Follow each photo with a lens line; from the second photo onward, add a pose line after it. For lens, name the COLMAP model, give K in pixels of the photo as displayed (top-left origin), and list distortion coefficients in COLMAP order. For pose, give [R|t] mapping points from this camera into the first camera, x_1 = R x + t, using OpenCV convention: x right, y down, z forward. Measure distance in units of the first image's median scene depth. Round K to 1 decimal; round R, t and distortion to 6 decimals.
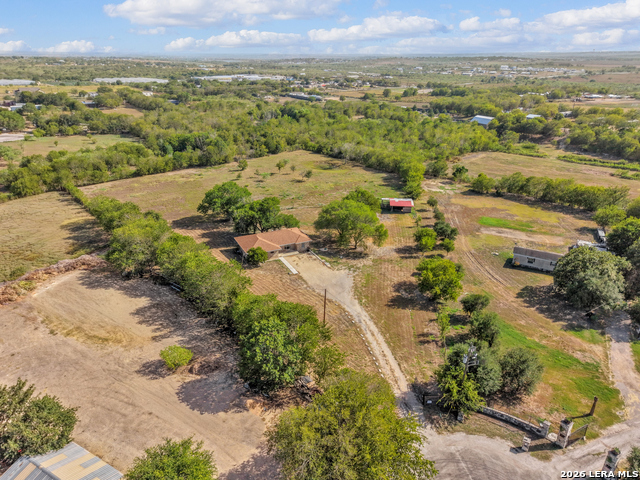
lens RADIAL K [[435.4, 0, 317.9], [0, 435.4, 239.2], [0, 0, 1]] dist [0.075830, -0.052209]
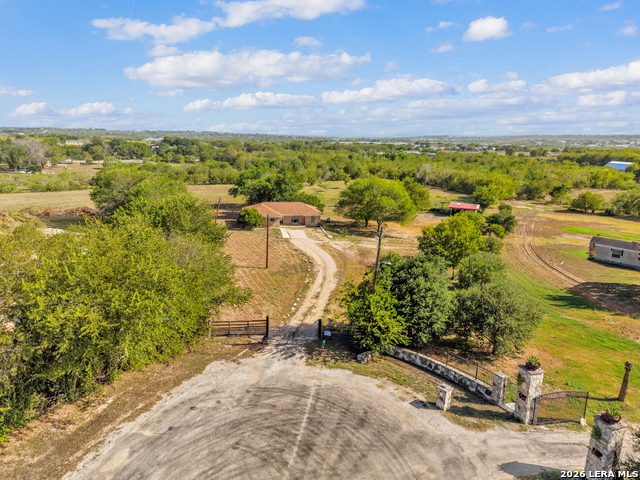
lens RADIAL K [[435.4, 0, 317.9], [0, 435.4, 239.2], [0, 0, 1]] dist [0.075830, -0.052209]
pose [[0.955674, 0.077255, -0.284110, 0.221060], [-0.124281, 0.980629, -0.151397, 0.180165], [0.266911, 0.179996, 0.946763, 0.204128]]
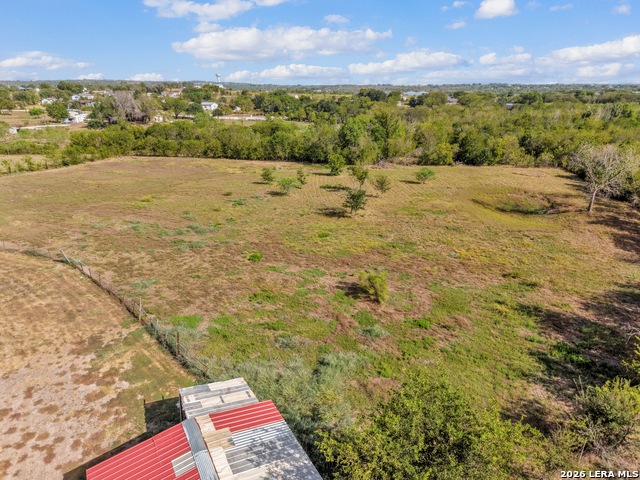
lens RADIAL K [[435.4, 0, 317.9], [0, 435.4, 239.2], [0, 0, 1]] dist [0.075830, -0.052209]
pose [[0.581391, 0.261275, -0.770532, 0.378751], [-0.314684, 0.945545, 0.083179, -0.221703], [0.750305, 0.194115, 0.631951, 1.224063]]
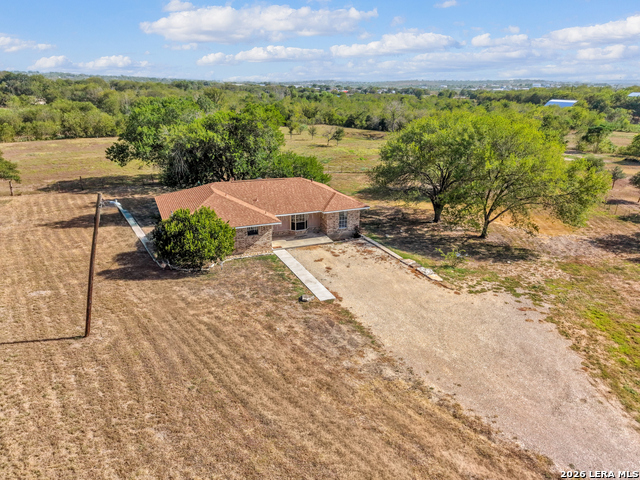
lens RADIAL K [[435.4, 0, 317.9], [0, 435.4, 239.2], [0, 0, 1]] dist [0.075830, -0.052209]
pose [[0.999217, 0.022298, -0.032680, -0.043427], [-0.024214, 0.997939, -0.059433, 0.051346], [0.031288, 0.060178, 0.997697, 0.650379]]
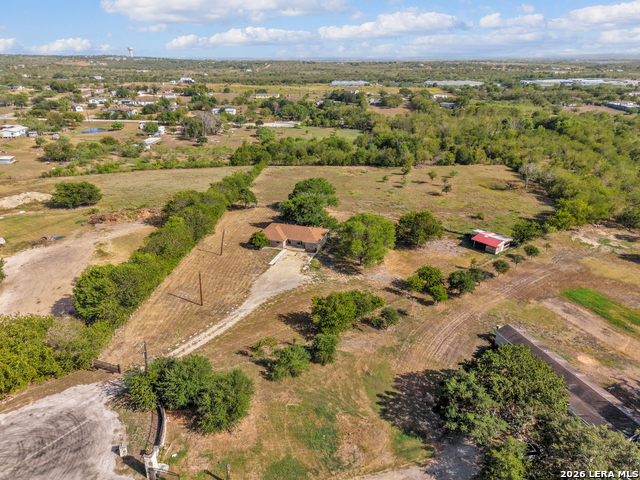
lens RADIAL K [[435.4, 0, 317.9], [0, 435.4, 239.2], [0, 0, 1]] dist [0.075830, -0.052209]
pose [[0.727276, 0.258746, -0.635704, 0.627694], [-0.262291, 0.960693, 0.090950, -0.097498], [0.634250, 0.100594, 0.766556, 0.224138]]
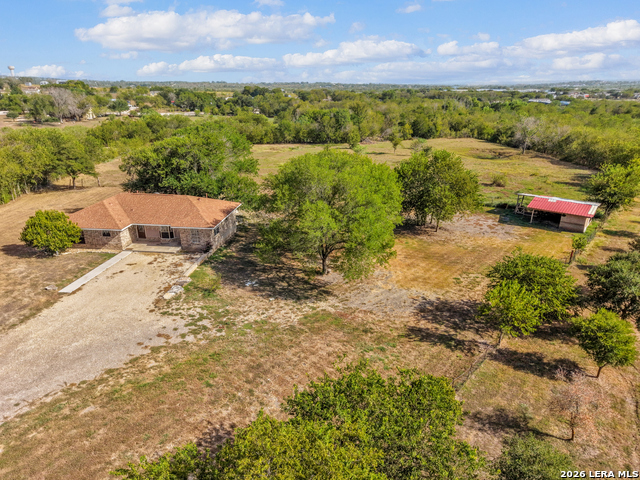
lens RADIAL K [[429.2, 0, 325.1], [0, 429.2, 238.6], [0, 0, 1]] dist [0.078998, -0.044321]
pose [[0.851517, 0.172416, -0.495168, 0.275502], [-0.202761, 0.979198, -0.007724, -0.005315], [0.483535, 0.106977, 0.868763, 0.705589]]
